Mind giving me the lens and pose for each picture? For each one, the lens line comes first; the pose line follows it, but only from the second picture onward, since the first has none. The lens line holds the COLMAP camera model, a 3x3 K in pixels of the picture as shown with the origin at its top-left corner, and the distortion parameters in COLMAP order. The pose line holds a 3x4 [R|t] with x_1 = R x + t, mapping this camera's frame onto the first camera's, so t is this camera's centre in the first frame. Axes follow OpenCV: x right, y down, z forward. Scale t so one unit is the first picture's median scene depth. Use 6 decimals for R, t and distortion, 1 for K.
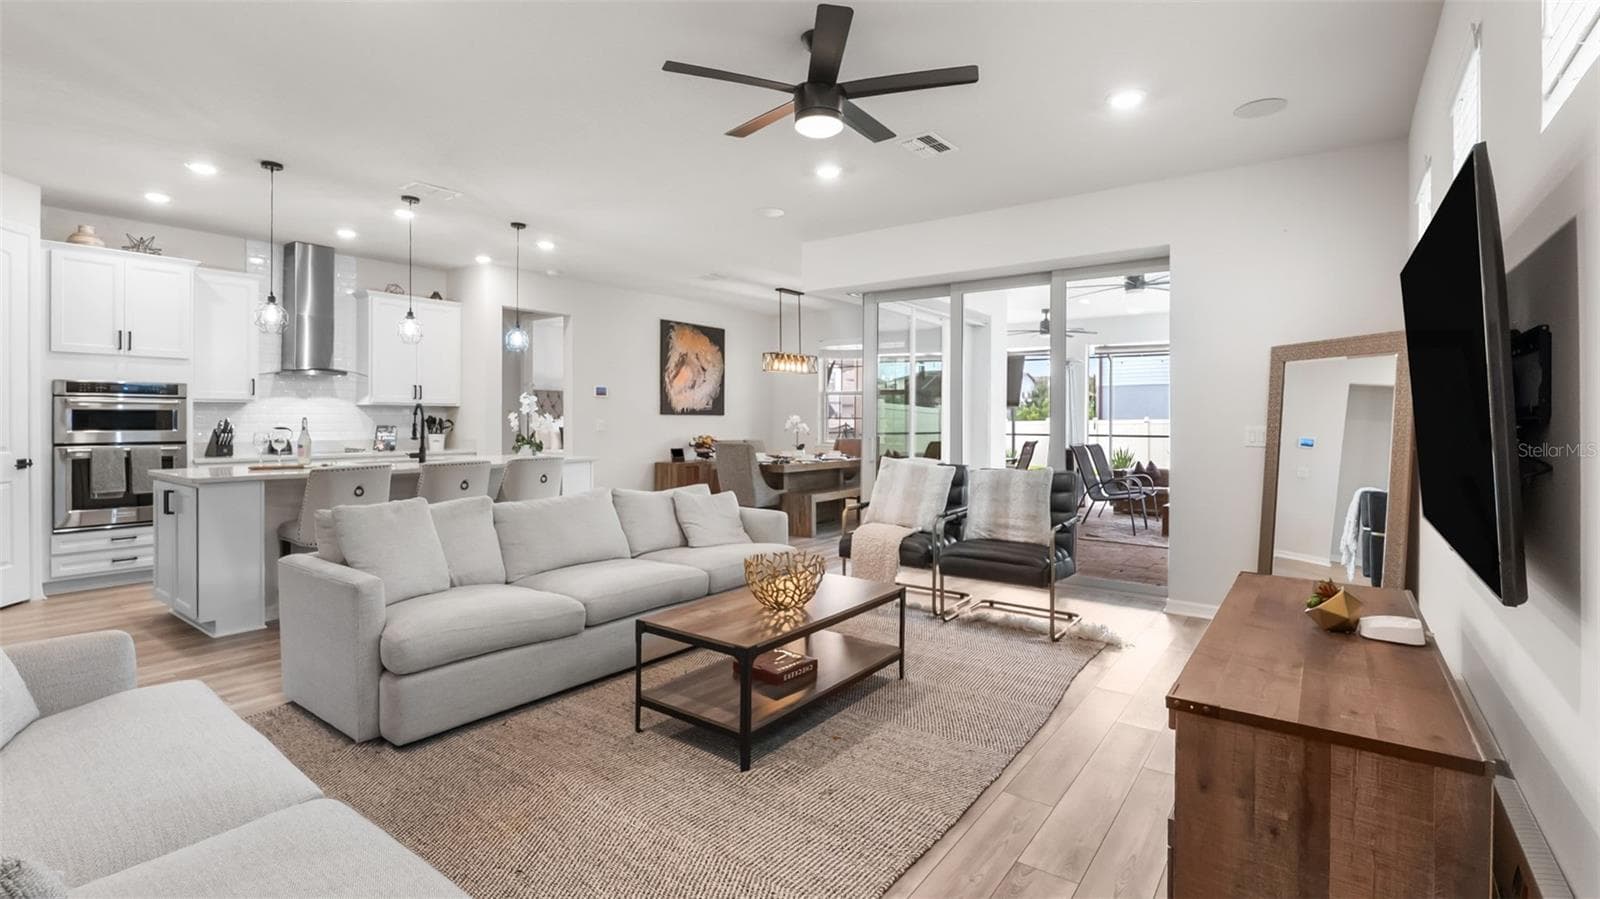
lens RADIAL K [[717.4, 0, 753.9], [0, 717.4, 424.9], [0, 0, 1]] dist [-0.000728, -0.000310]
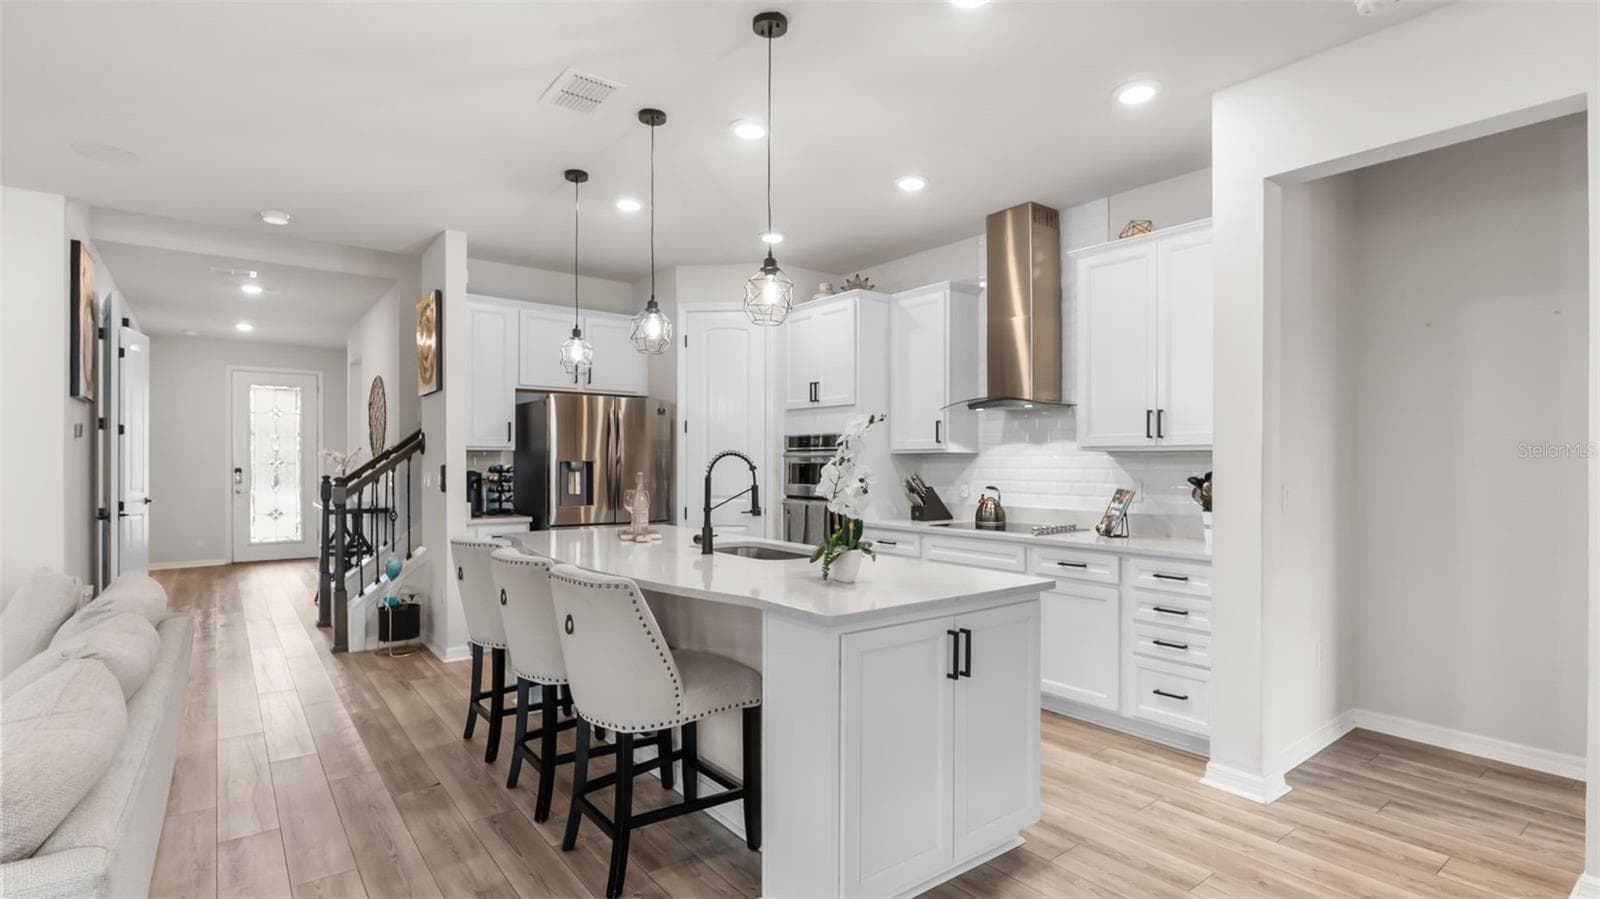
lens RADIAL K [[755.3, 0, 832.2], [0, 755.3, 467.1], [0, 0, 1]] dist [-0.019396, 0.000272]
pose [[-0.204282, 0.001761, -0.978911, 0.087740], [-0.012580, 0.999911, 0.004424, -0.016403], [0.978831, 0.013219, -0.204241, 0.951212]]
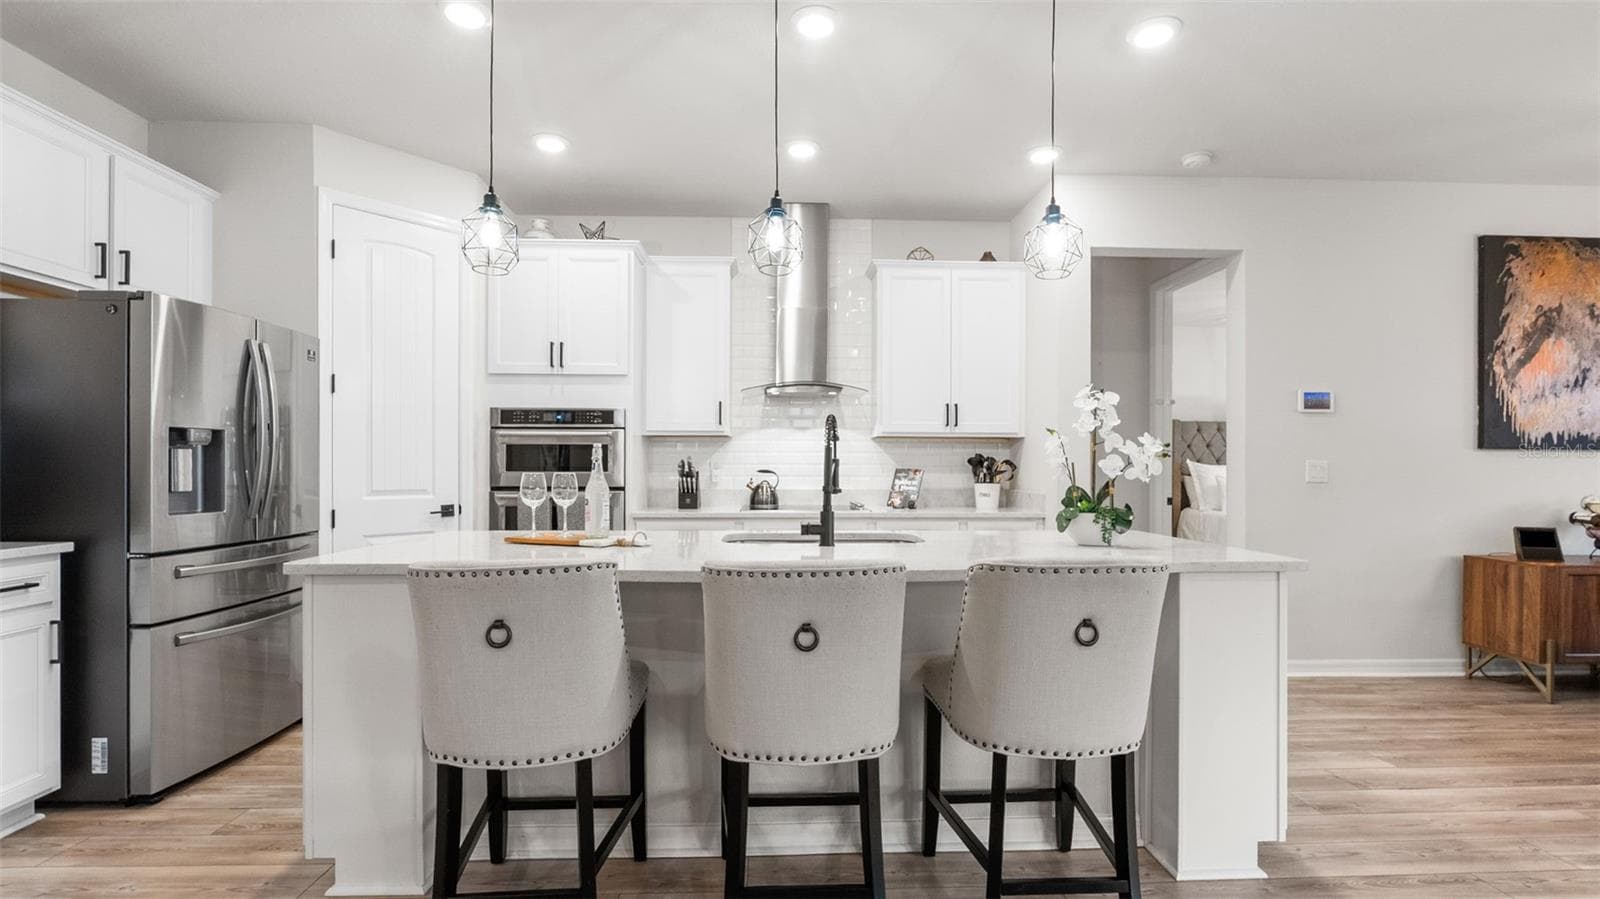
lens RADIAL K [[710.1, 0, 793.7], [0, 710.1, 460.1], [0, 0, 1]] dist [0.000357, 0.000318]
pose [[0.658733, -0.008670, -0.752327, -0.109000], [-0.007695, 0.999804, -0.018260, 0.005637], [0.752338, 0.017818, 0.658537, 0.534260]]
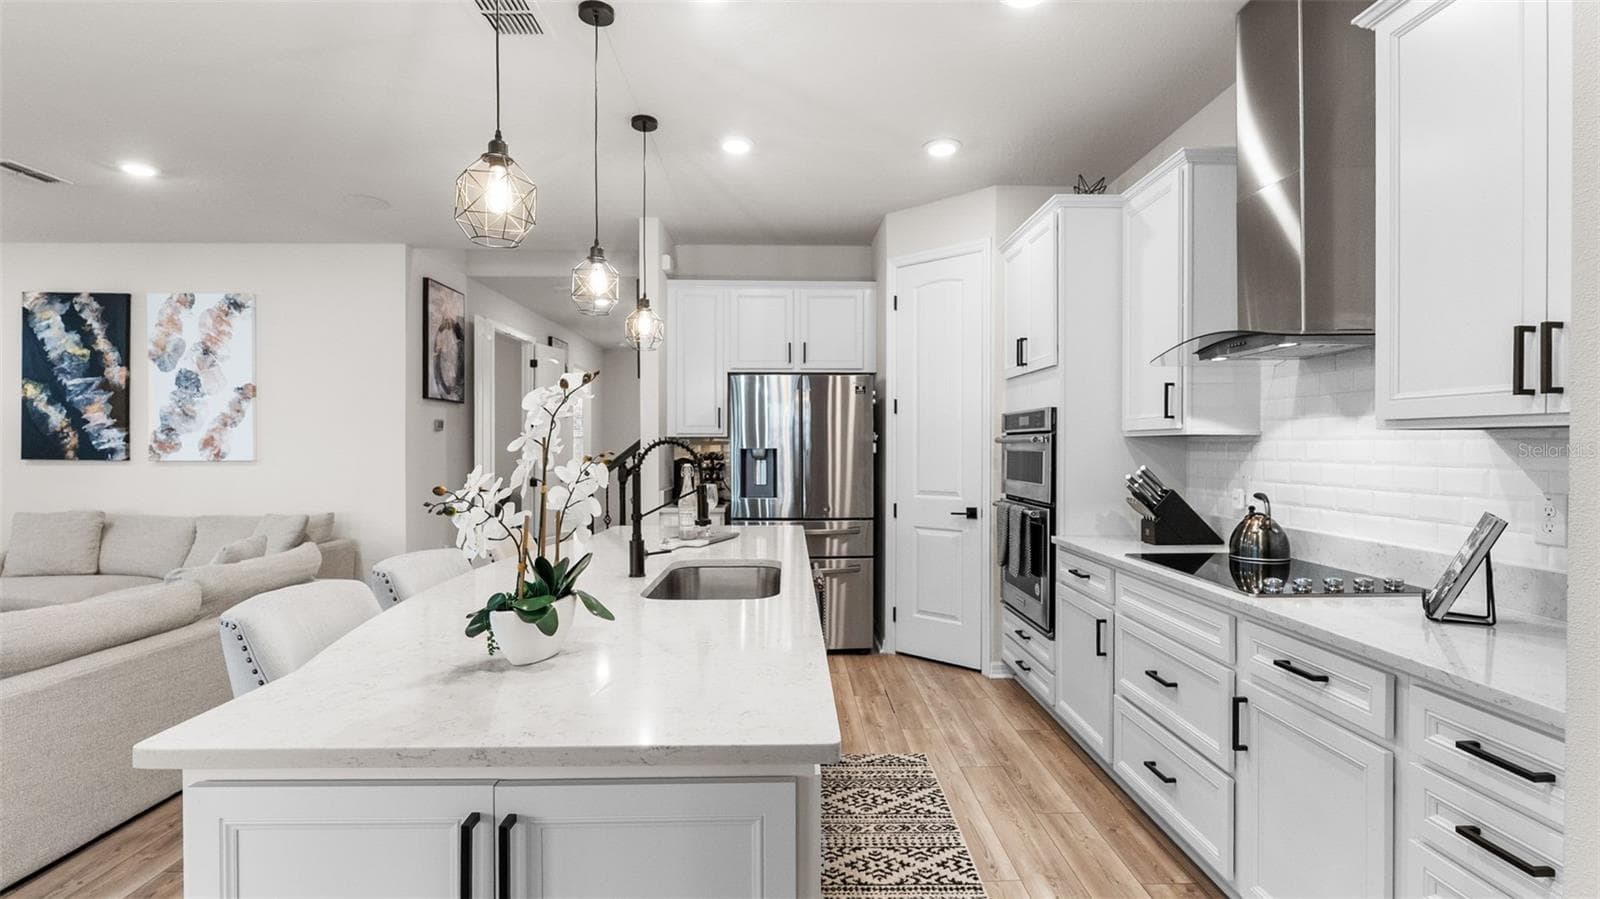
lens RADIAL K [[752.9, 0, 823.2], [0, 752.9, 448.1], [0, 0, 1]] dist [0.000123, 0.000413]
pose [[-0.753778, -0.001646, -0.657127, -0.196069], [-0.009057, 0.999928, 0.007884, -0.022159], [0.657067, 0.011894, -0.753738, 1.099805]]
